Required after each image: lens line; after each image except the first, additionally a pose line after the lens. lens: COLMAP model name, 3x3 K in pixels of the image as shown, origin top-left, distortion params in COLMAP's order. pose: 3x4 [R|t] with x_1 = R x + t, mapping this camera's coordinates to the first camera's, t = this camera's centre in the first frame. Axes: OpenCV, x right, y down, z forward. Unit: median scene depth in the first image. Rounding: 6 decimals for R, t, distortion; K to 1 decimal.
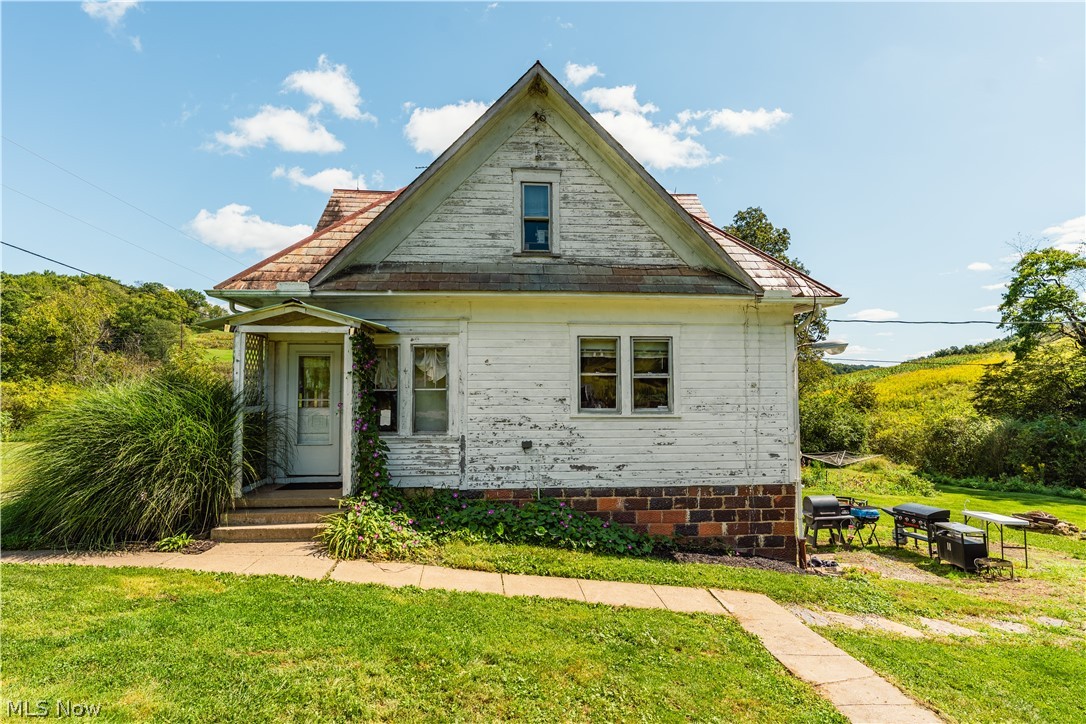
lens RADIAL K [[481.7, 0, 542.7], [0, 481.7, 364.4], [0, 0, 1]] dist [0.000148, 0.000203]
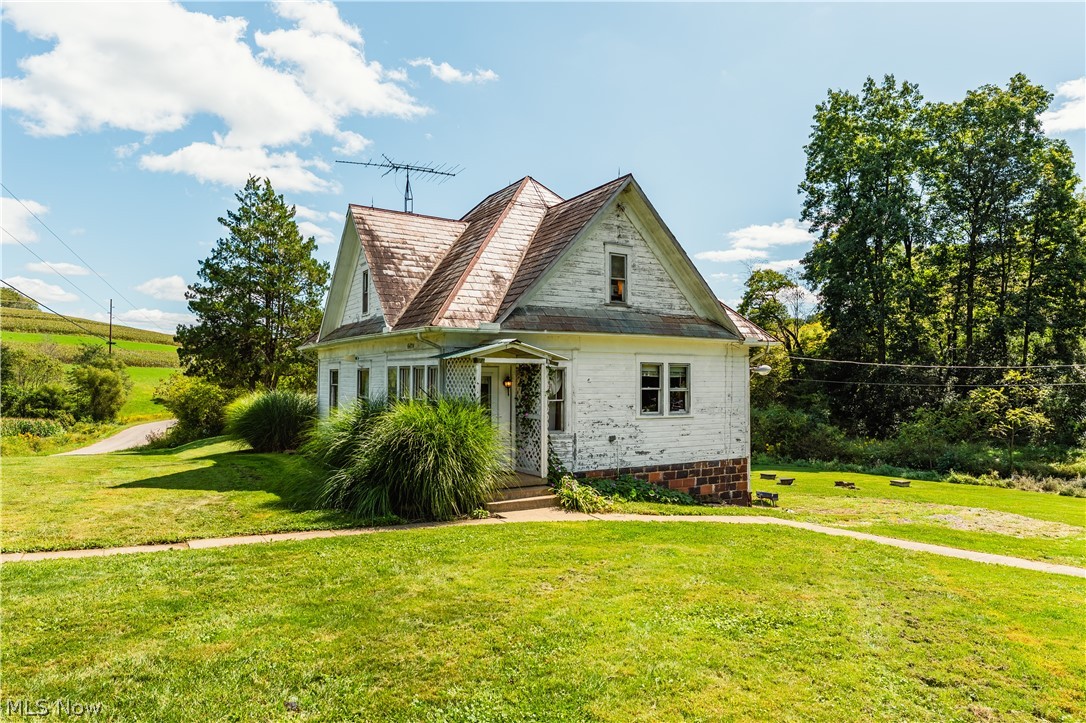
lens RADIAL K [[503.1, 0, 543.0], [0, 503.1, 363.8], [0, 0, 1]] dist [0.001167, 0.000006]
pose [[0.929830, 0.018423, 0.367528, -0.759107], [-0.023202, 0.999694, 0.008591, -0.061149], [-0.367257, -0.016515, 0.929973, -0.303554]]
